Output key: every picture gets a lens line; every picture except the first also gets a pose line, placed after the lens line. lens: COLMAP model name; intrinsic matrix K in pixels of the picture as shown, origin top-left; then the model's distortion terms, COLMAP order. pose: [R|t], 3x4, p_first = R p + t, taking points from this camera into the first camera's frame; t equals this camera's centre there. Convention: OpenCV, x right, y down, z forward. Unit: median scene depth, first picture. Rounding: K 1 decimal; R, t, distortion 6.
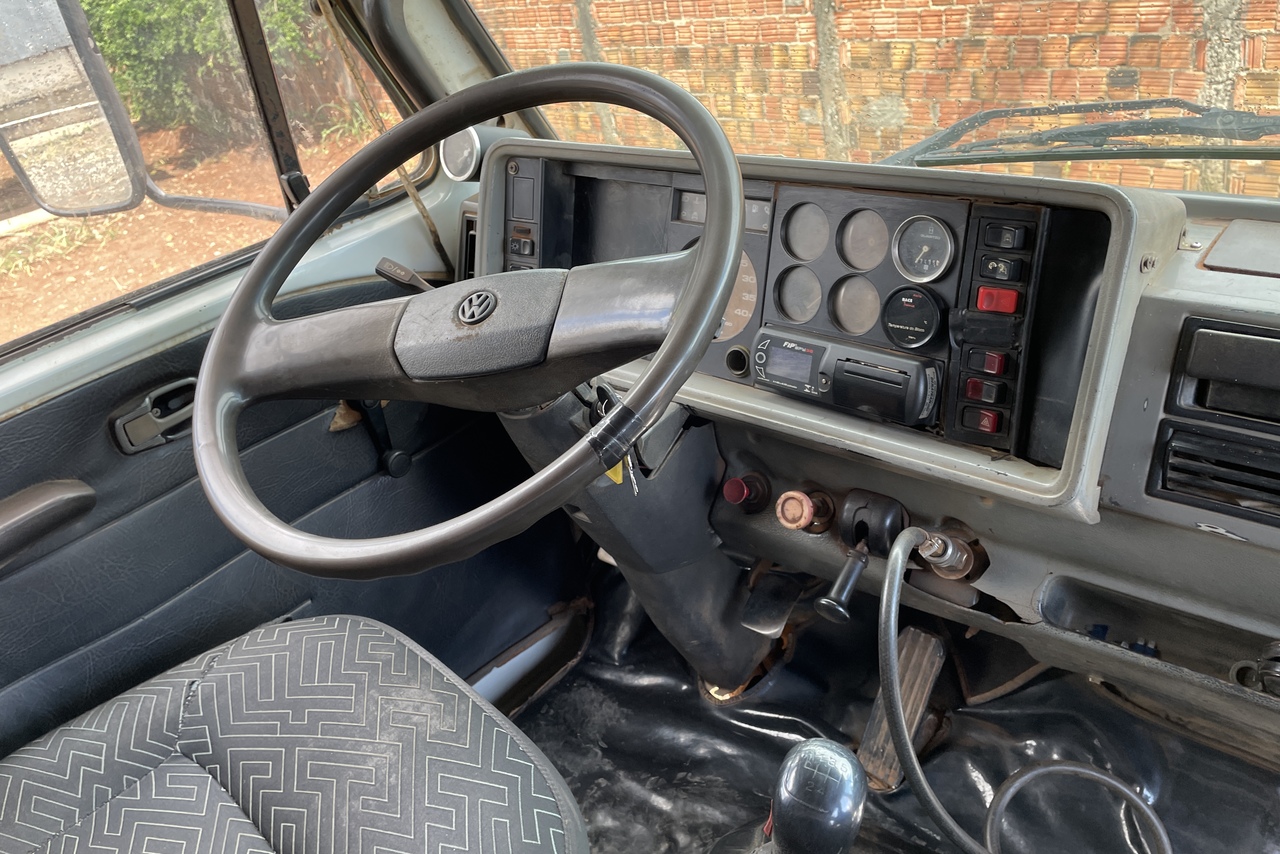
lens RADIAL K [[967.0, 0, 641.1], [0, 967.0, 427.8], [0, 0, 1]] dist [0.086800, -0.007026]
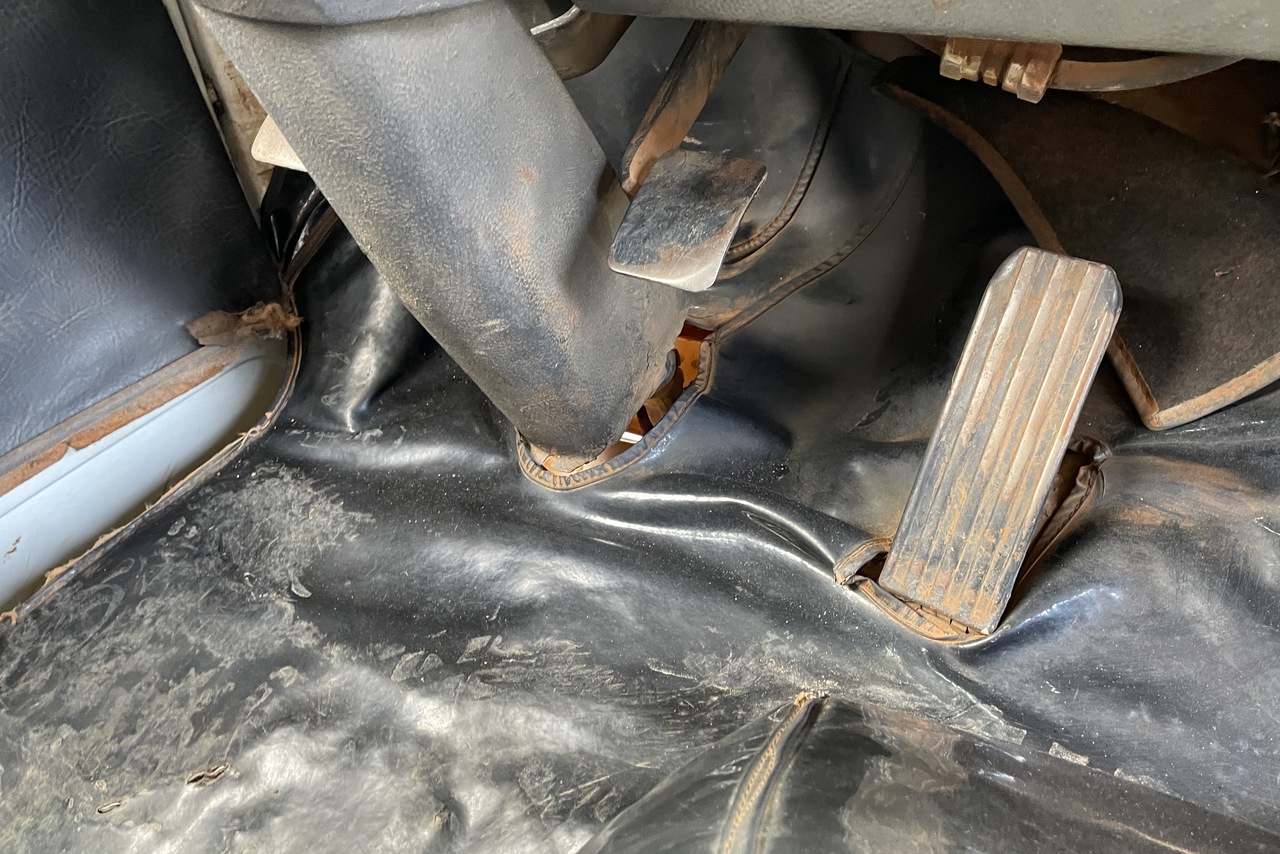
lens RADIAL K [[967.0, 0, 641.5], [0, 967.0, 425.3], [0, 0, 1]] dist [0.086800, -0.007026]
pose [[0.985297, -0.047307, 0.164172, 0.045409], [0.021698, 0.987769, 0.154406, 0.194230], [-0.169469, -0.148573, 0.974272, 0.579119]]
